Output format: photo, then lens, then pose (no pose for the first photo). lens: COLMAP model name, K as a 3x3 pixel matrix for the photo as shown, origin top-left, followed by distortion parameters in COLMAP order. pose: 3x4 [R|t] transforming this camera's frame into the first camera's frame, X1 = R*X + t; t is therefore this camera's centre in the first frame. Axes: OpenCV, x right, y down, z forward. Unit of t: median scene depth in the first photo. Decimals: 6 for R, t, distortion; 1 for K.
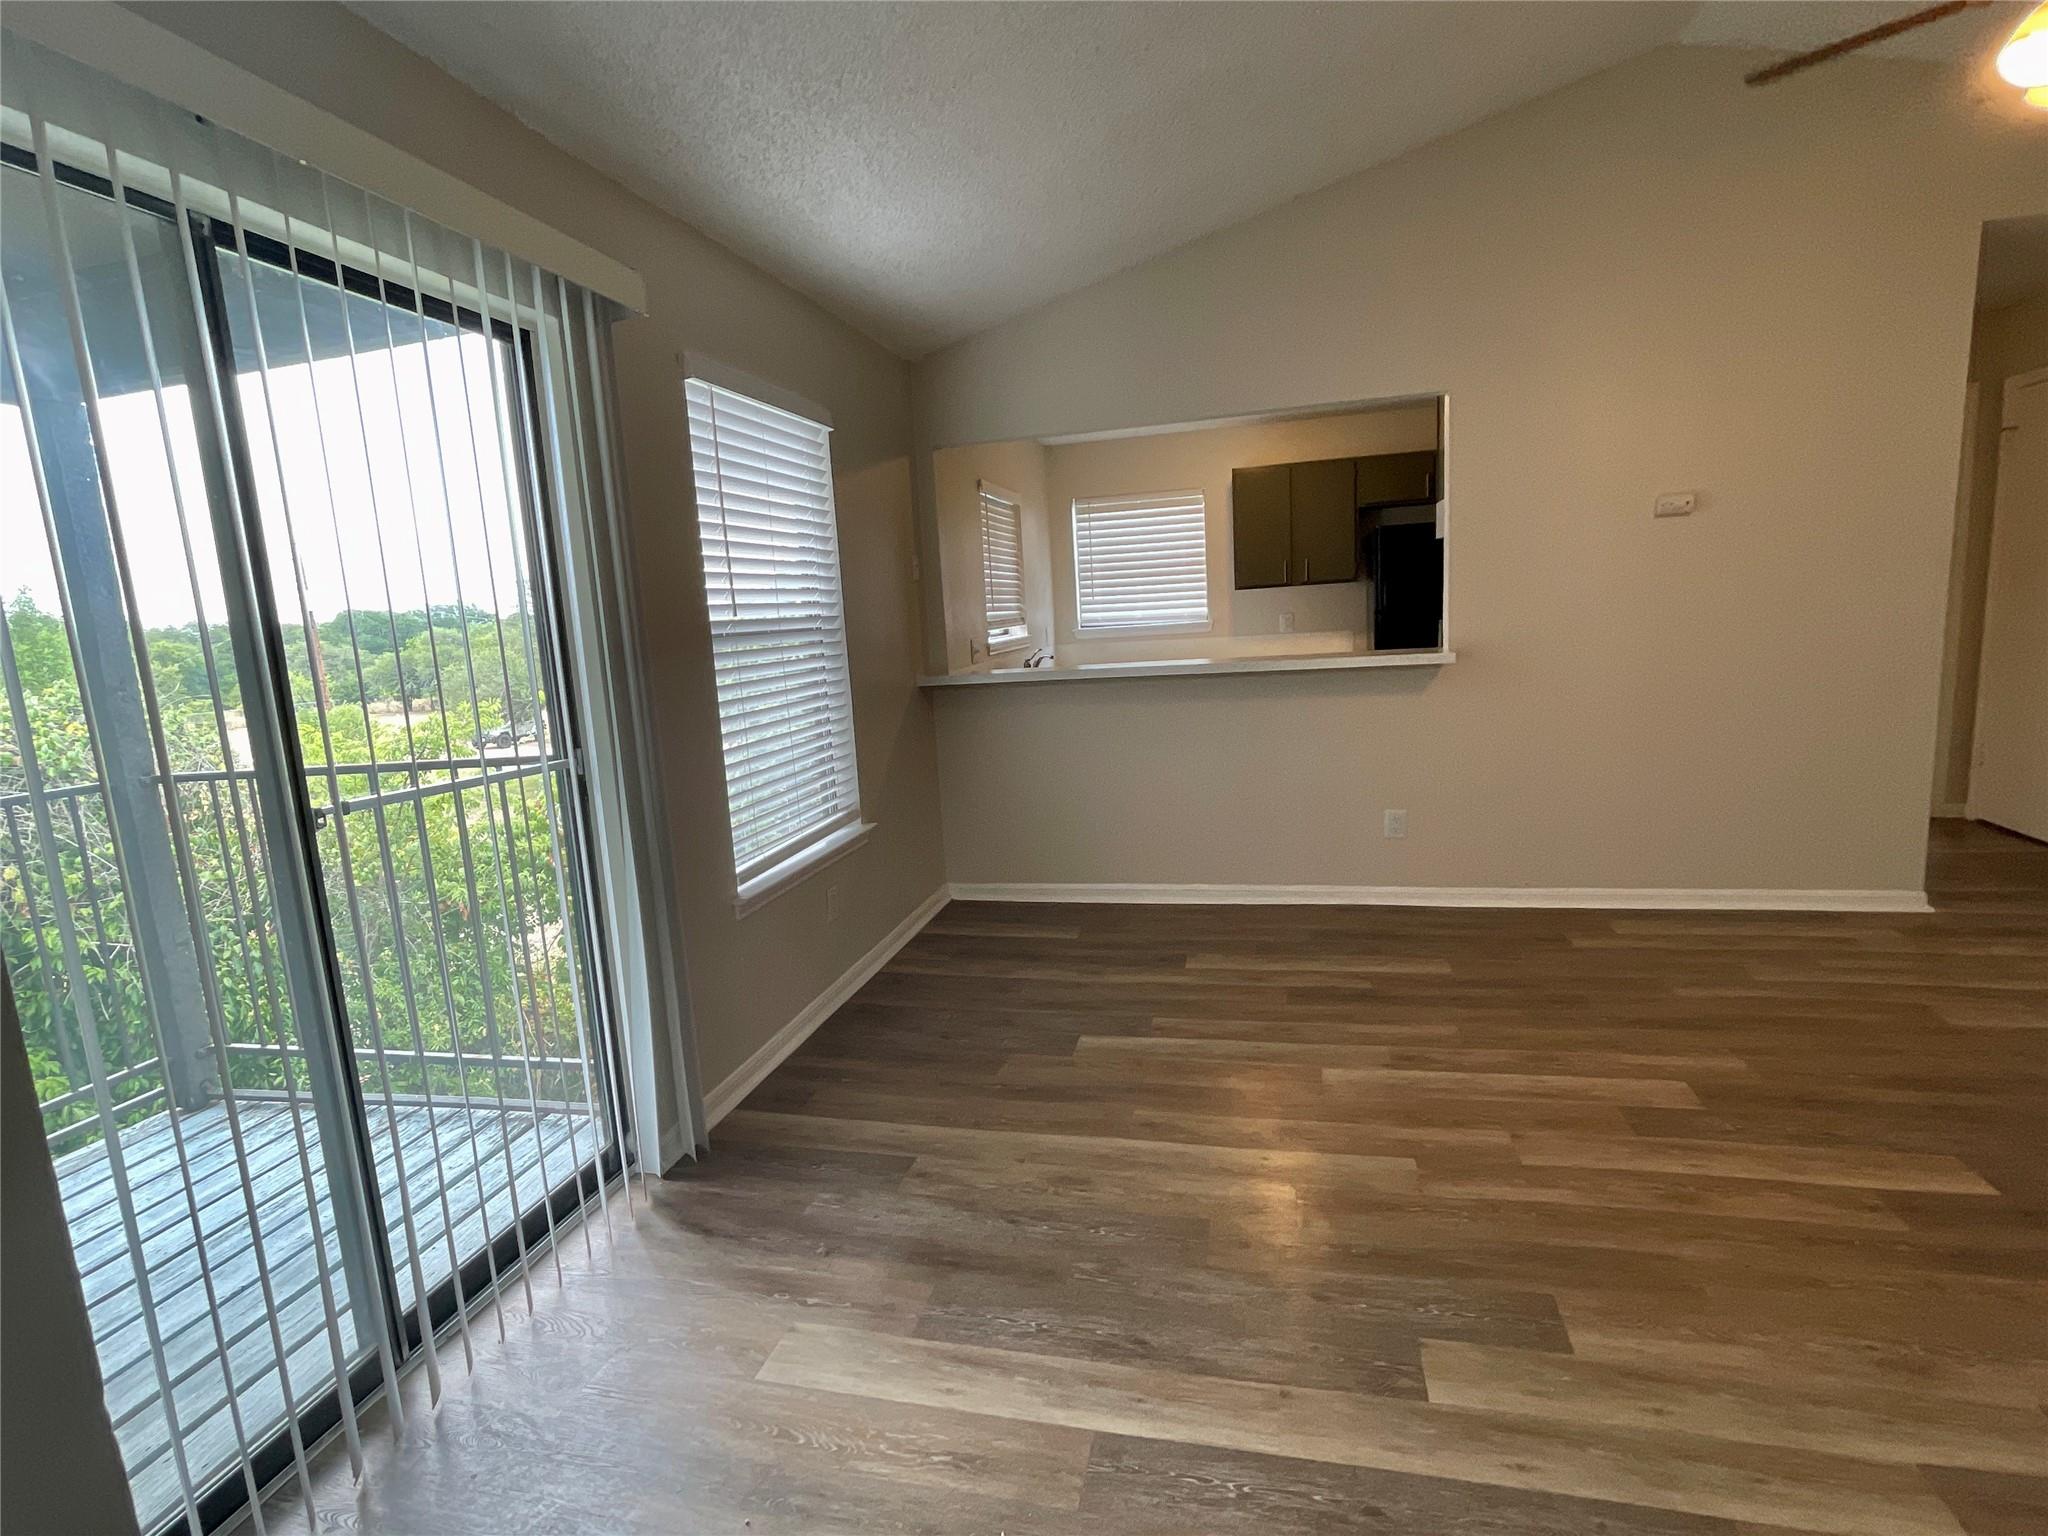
lens RADIAL K [[1013.4, 0, 1024.0], [0, 1013.4, 768.0], [0, 0, 1]] dist [-0.003238, -0.000801]
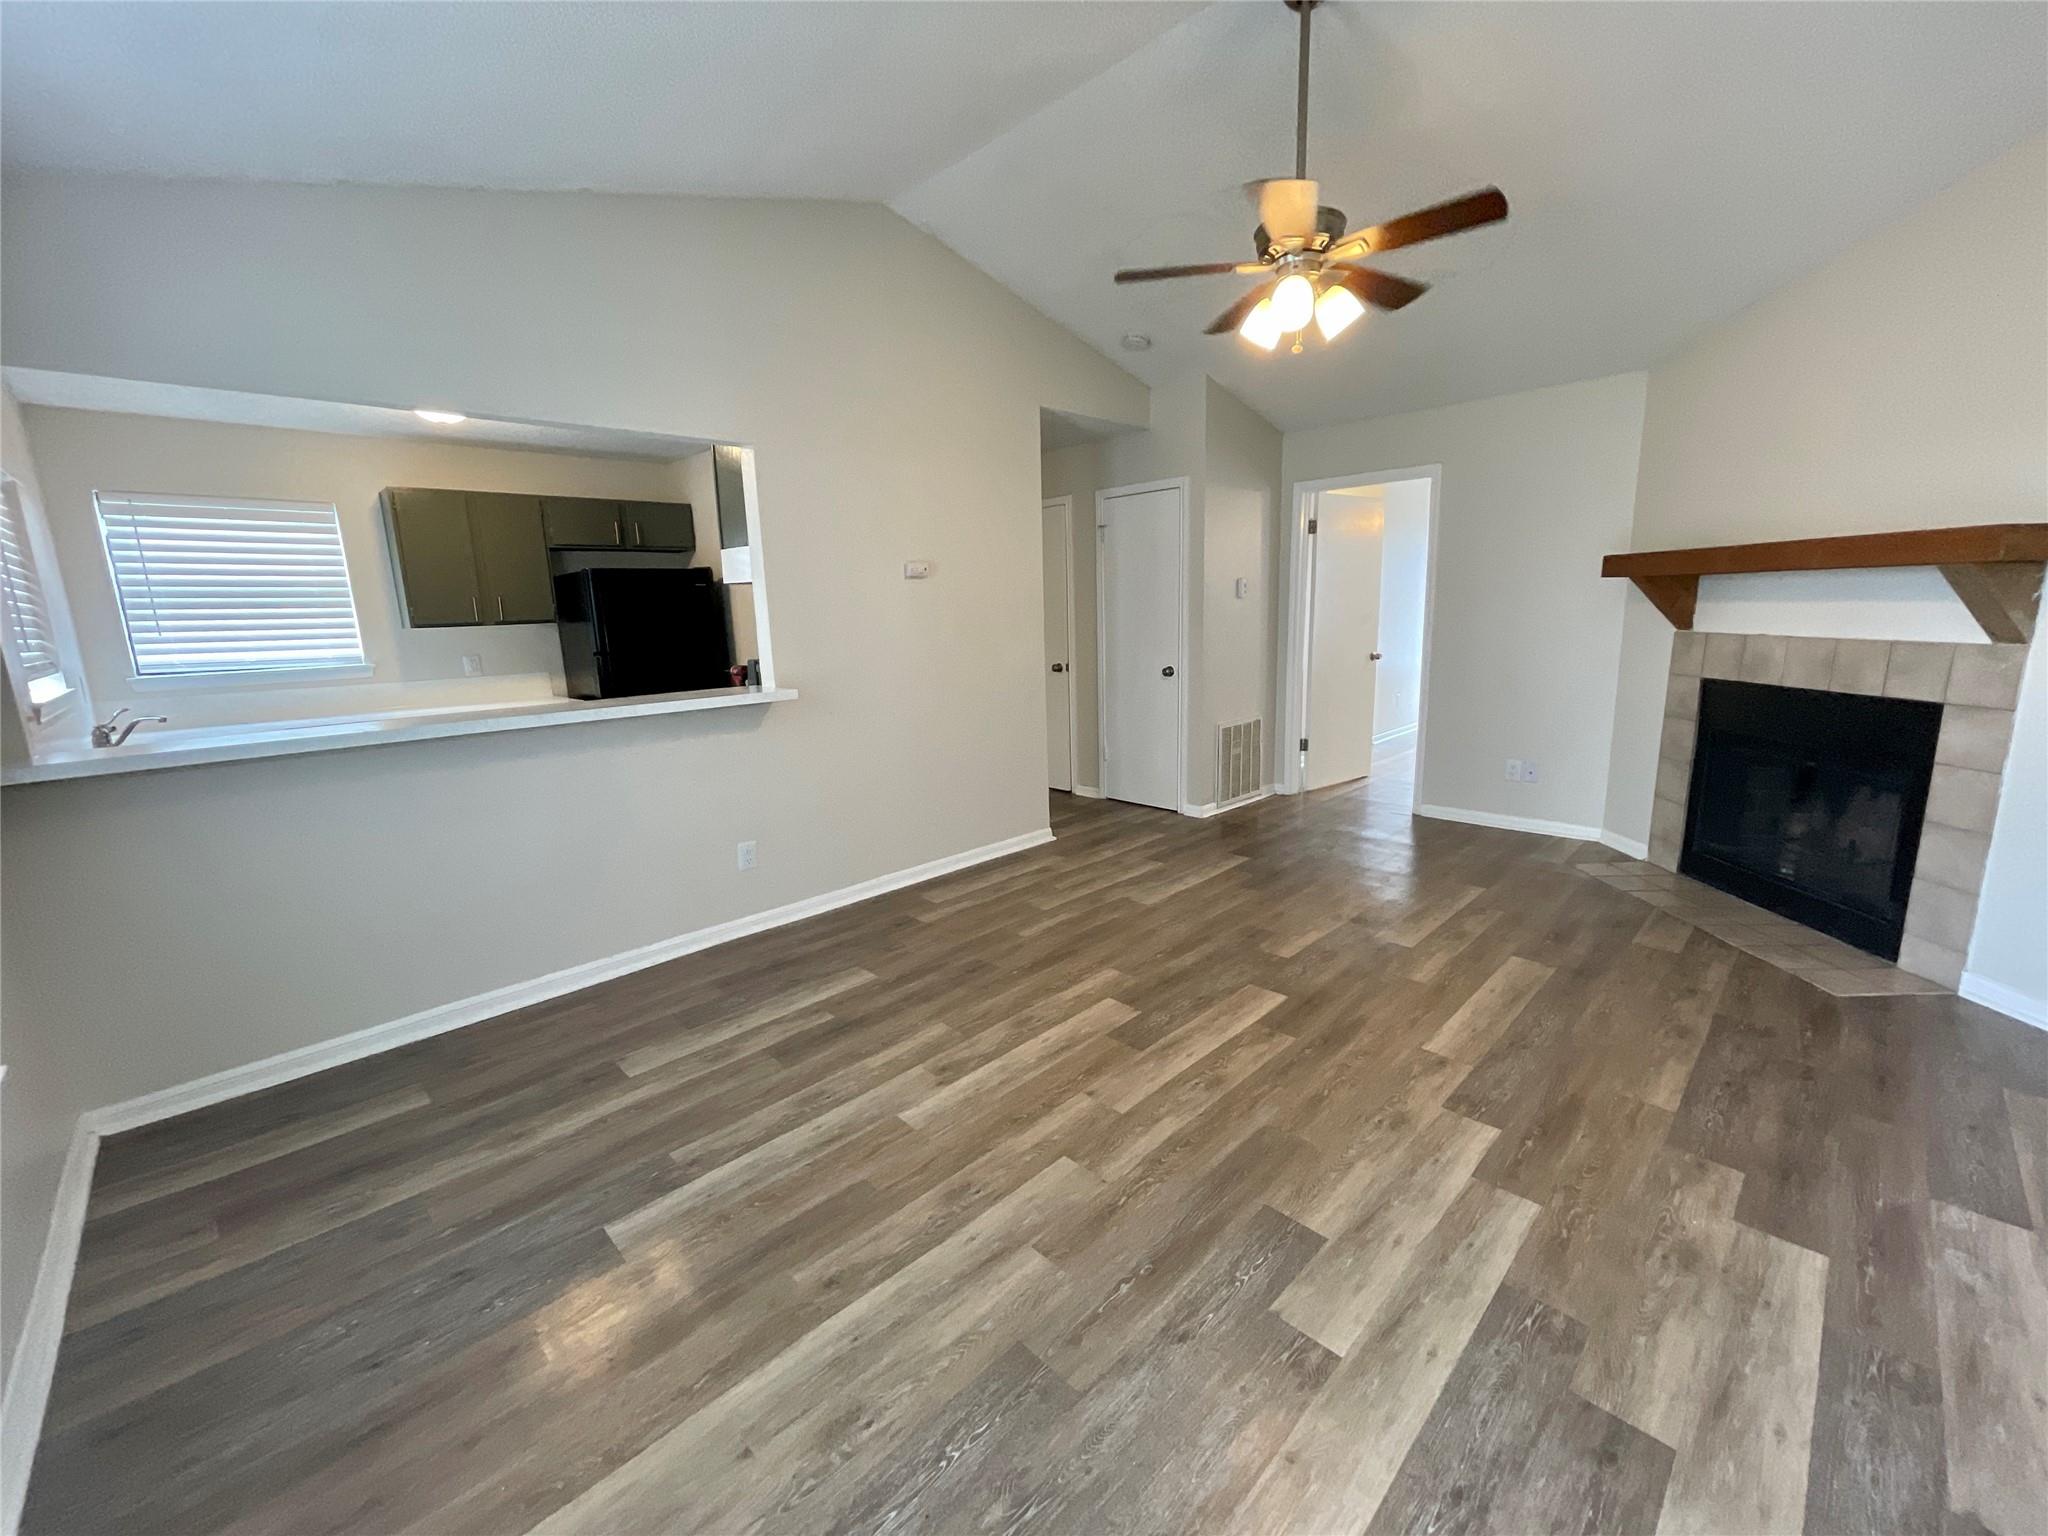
lens RADIAL K [[827.4, 0, 1024.0], [0, 827.4, 768.0], [0, 0, 1]] dist [0.001075, 0.000409]
pose [[0.526847, -0.119893, 0.841462, -0.246082], [0.132466, 0.989486, 0.058046, -0.060067], [-0.839574, 0.080884, 0.537189, 0.391883]]
